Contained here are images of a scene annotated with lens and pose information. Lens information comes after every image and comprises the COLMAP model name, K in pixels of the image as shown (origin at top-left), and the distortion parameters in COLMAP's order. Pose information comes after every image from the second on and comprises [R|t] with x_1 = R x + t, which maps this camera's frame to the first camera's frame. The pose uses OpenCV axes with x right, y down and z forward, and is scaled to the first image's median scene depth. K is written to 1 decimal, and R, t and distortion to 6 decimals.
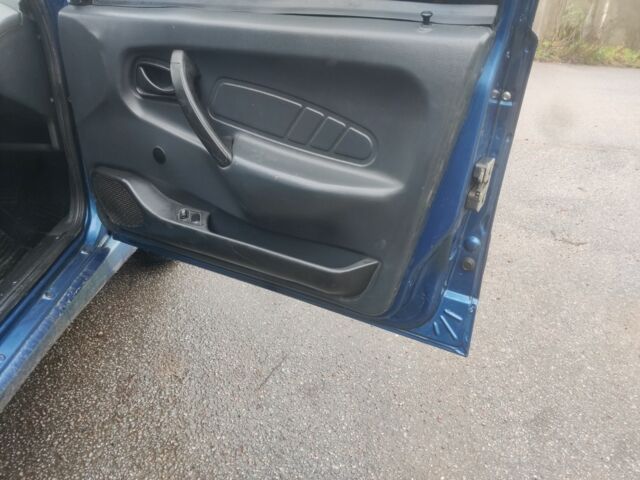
lens RADIAL K [[497.2, 0, 320.0], [0, 497.2, 240.0], [0, 0, 1]] dist [-0.002115, -0.000368]
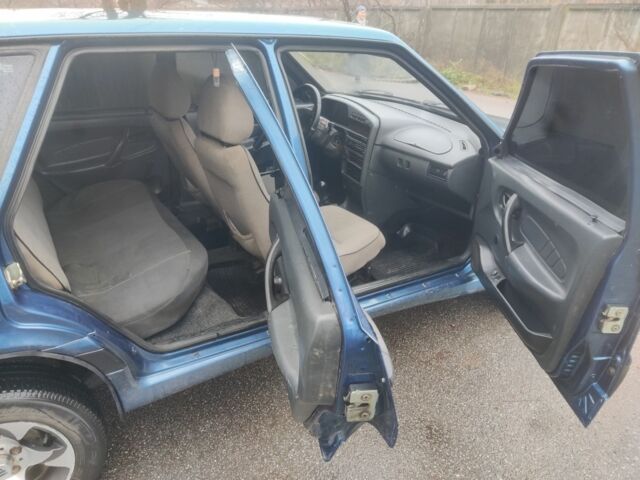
lens RADIAL K [[497.2, 0, 320.0], [0, 497.2, 240.0], [0, 0, 1]] dist [-0.002115, -0.000368]
pose [[0.506305, 0.332094, -0.795845, 0.863288], [-0.417365, 0.901953, 0.110850, -0.105093], [0.754627, 0.276034, 0.595268, -0.630896]]
